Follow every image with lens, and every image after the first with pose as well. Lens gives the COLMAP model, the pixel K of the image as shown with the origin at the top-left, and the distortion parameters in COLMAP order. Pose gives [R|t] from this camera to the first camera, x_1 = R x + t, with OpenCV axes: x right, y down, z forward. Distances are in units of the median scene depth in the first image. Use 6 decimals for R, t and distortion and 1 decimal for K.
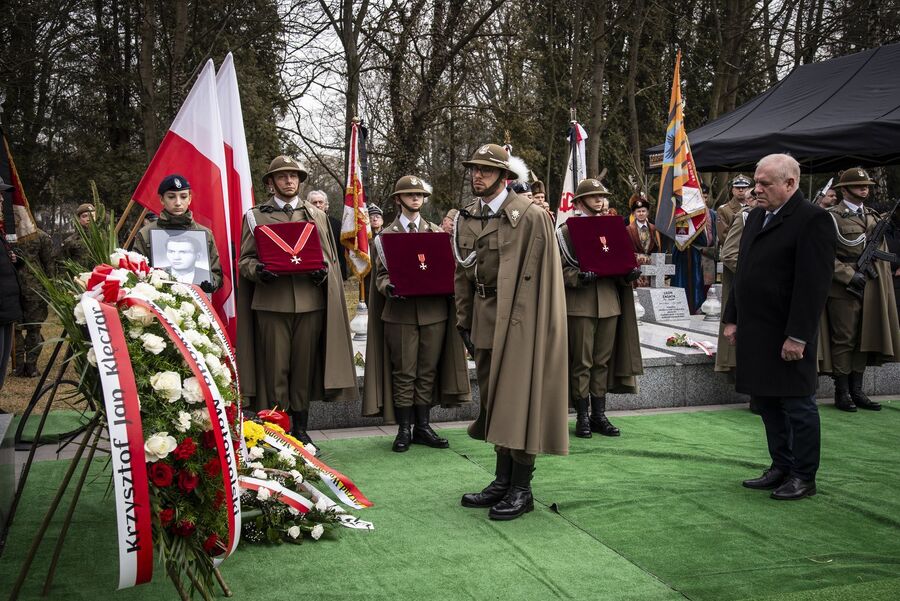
lens RADIAL K [[985.9, 0, 450.0], [0, 985.9, 300.5], [0, 0, 1]] dist [0.062493, 0.186145]
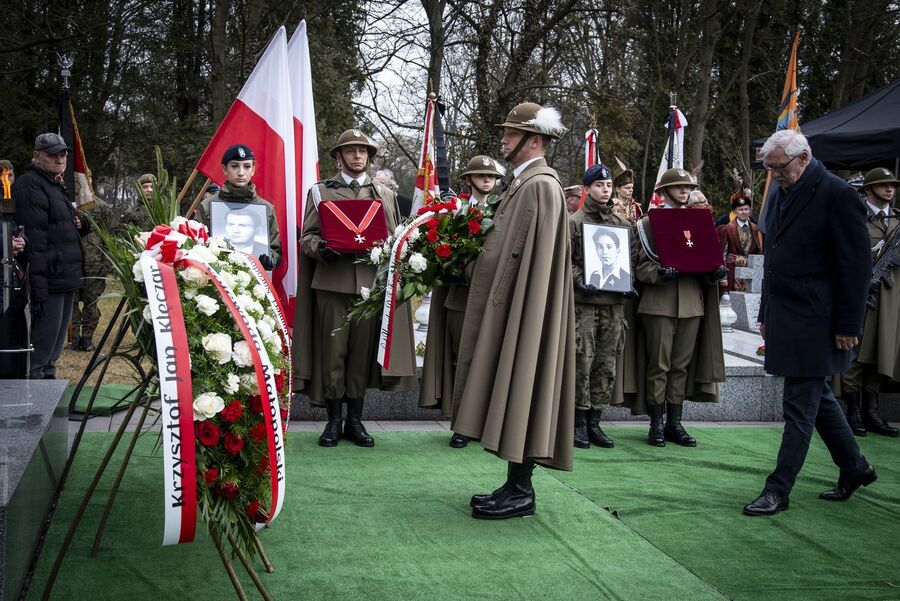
lens RADIAL K [[1089.8, 0, 450.0], [0, 1089.8, 300.5], [0, 0, 1]] dist [0.074089, 0.030372]
pose [[0.995636, 0.052420, -0.077211, 0.014505], [-0.052471, 0.998621, 0.001370, 0.011046], [0.077177, 0.002687, 0.997014, -0.039167]]
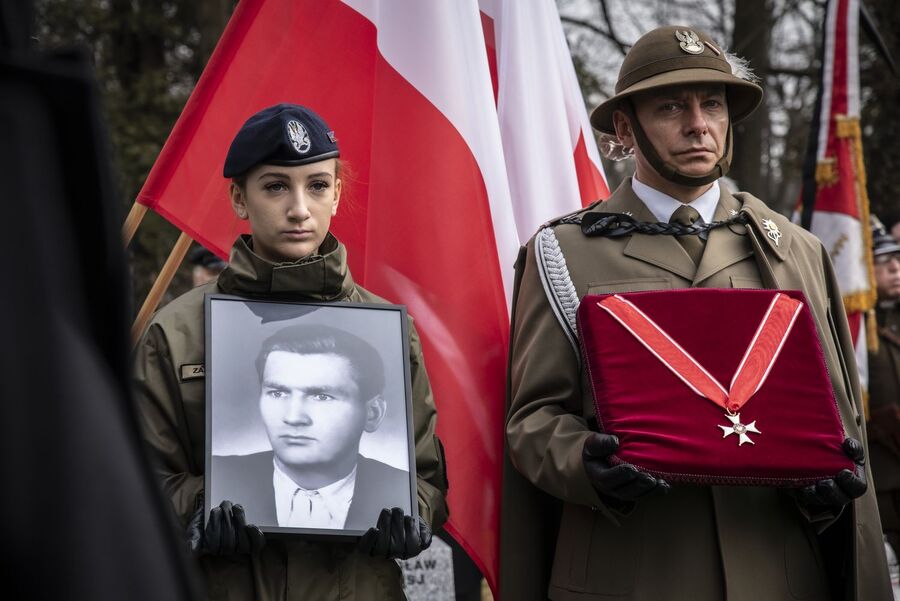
lens RADIAL K [[2543.8, 0, 450.0], [0, 2543.8, 300.5], [0, 0, 1]] dist [0.009130, 0.363909]
pose [[0.980067, -0.008137, -0.198502, -0.078811], [-0.005137, 0.997789, -0.066263, -0.022526], [0.198602, 0.065962, 0.977858, 0.271996]]
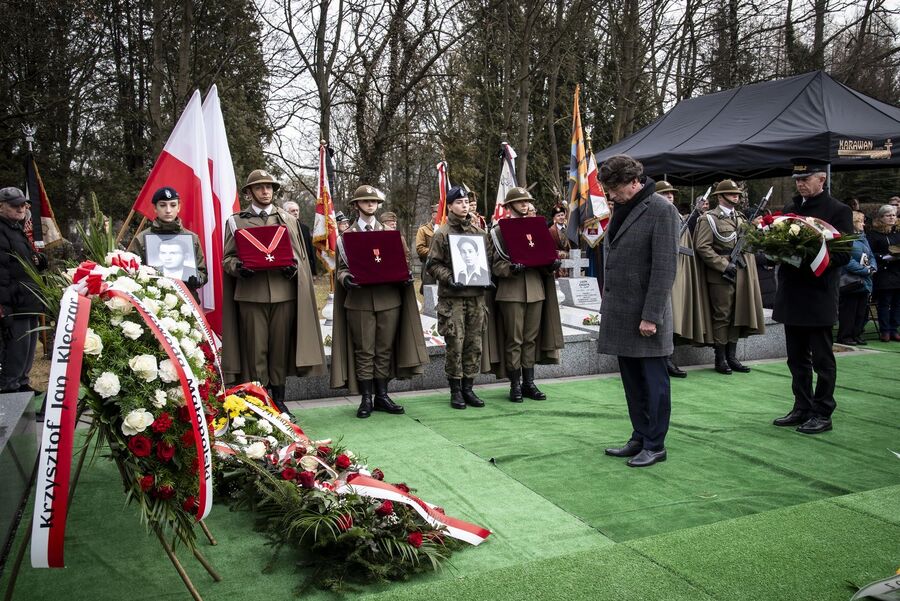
lens RADIAL K [[792.1, 0, 450.0], [0, 792.1, 300.5], [0, 0, 1]] dist [-0.012555, 0.006988]
pose [[0.998586, -0.017445, 0.050213, 0.007826], [0.016906, 0.999795, 0.011139, 0.002659], [-0.050397, -0.010275, 0.998676, 0.039458]]
